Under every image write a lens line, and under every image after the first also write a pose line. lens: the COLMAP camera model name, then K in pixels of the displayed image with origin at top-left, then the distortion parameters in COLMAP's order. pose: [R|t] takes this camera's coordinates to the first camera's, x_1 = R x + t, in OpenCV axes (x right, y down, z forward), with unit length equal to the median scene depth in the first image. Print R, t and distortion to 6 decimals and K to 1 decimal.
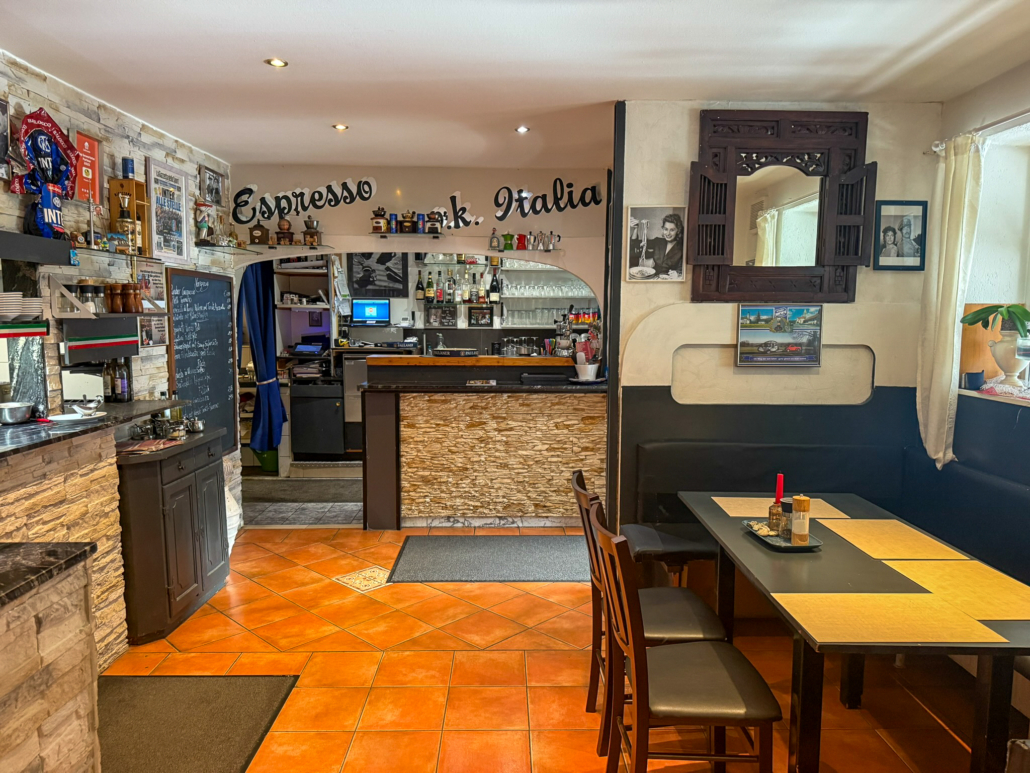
lens RADIAL K [[730.3, 0, 509.3], [0, 730.3, 385.8], [0, 0, 1]] dist [0.042469, -0.012841]
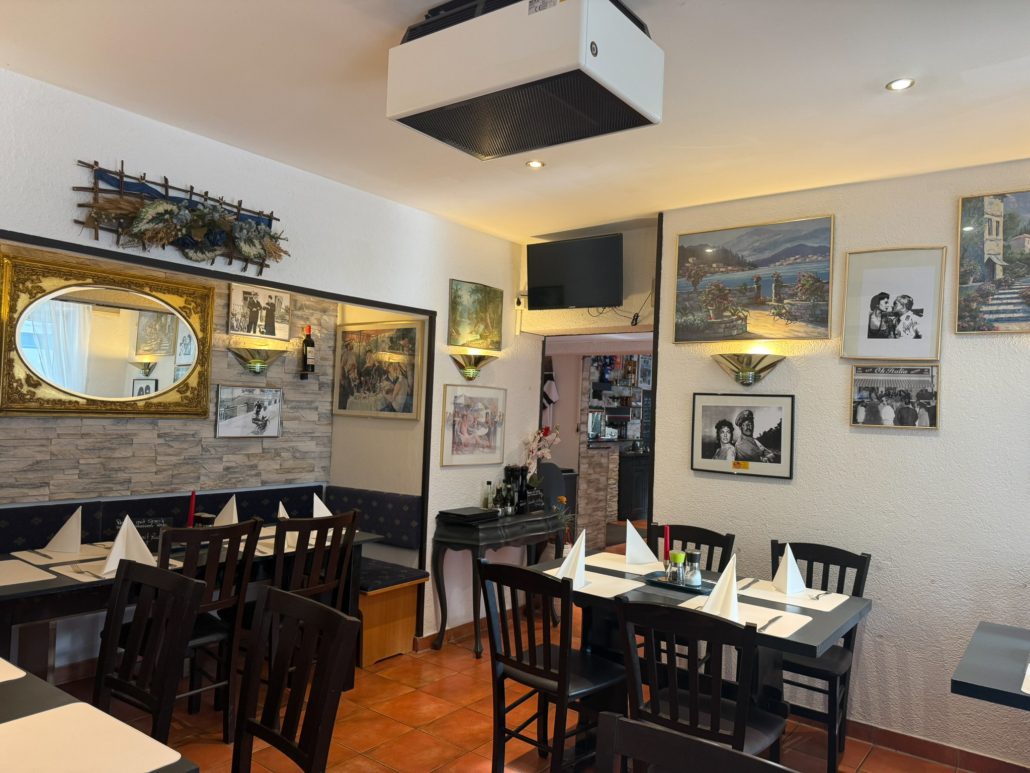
lens RADIAL K [[730.3, 0, 513.2], [0, 730.3, 383.1], [0, 0, 1]] dist [0.042469, -0.012841]
pose [[0.780406, 0.006061, -0.625244, 0.950403], [-0.098427, 0.988677, -0.113269, 0.184357], [0.617478, 0.149937, 0.772166, -1.539761]]
